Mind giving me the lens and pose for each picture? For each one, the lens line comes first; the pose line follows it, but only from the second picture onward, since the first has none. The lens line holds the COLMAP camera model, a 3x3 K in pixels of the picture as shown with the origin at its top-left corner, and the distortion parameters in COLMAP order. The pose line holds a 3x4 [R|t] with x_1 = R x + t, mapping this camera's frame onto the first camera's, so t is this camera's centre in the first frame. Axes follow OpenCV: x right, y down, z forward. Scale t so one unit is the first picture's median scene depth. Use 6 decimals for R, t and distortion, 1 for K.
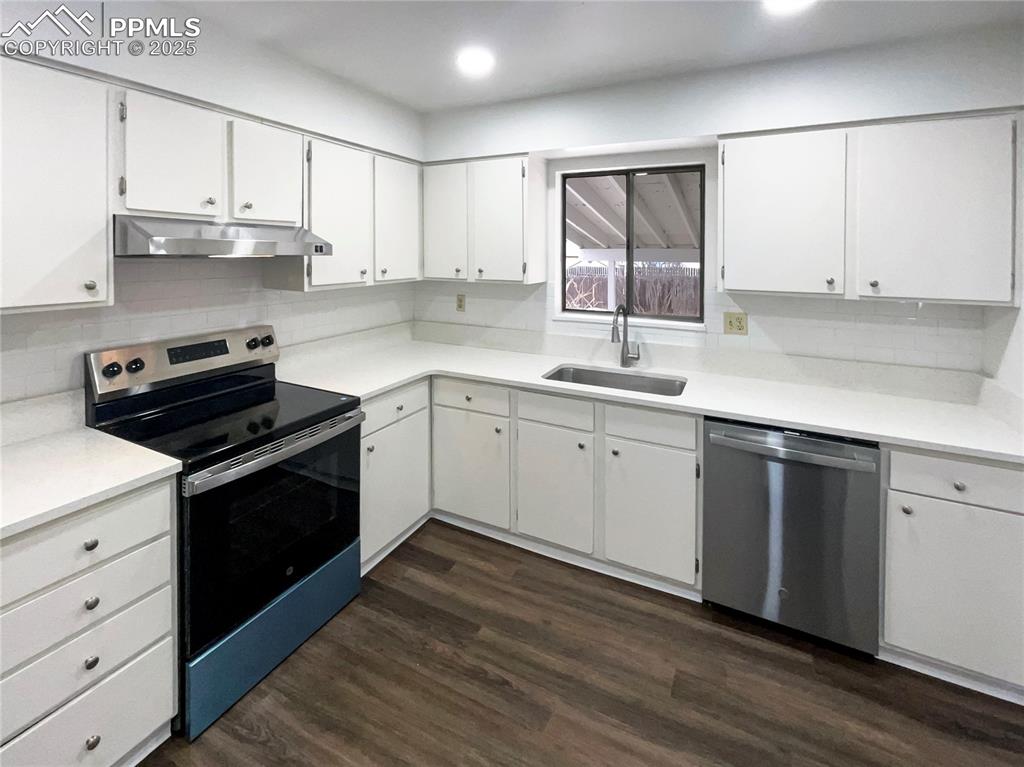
lens RADIAL K [[472.3, 0, 511.6], [0, 472.3, 346.9], [0, 0, 1]] dist [0.002213, 0.000647]
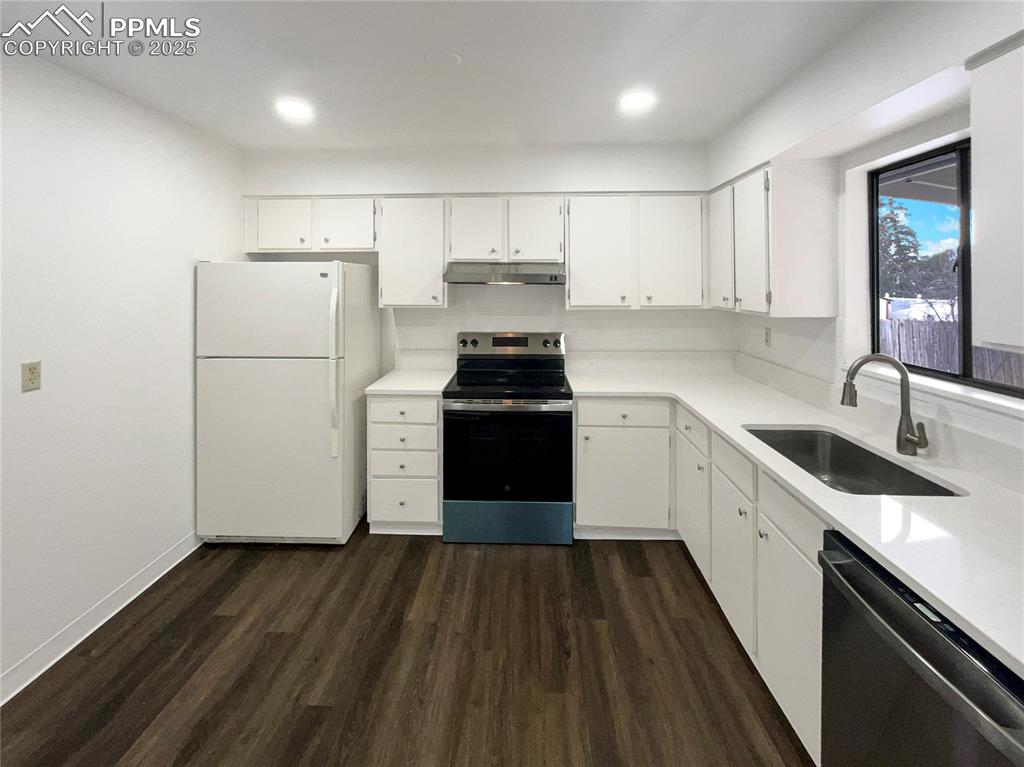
lens RADIAL K [[462.1, 0, 512.0], [0, 462.1, 383.5], [0, 0, 1]] dist [0.030618, -0.000207]
pose [[0.430700, 0.193037, -0.881609, 0.709797], [-0.176937, 0.975961, 0.127255, -0.048920], [0.884981, 0.101181, 0.454501, 0.257946]]
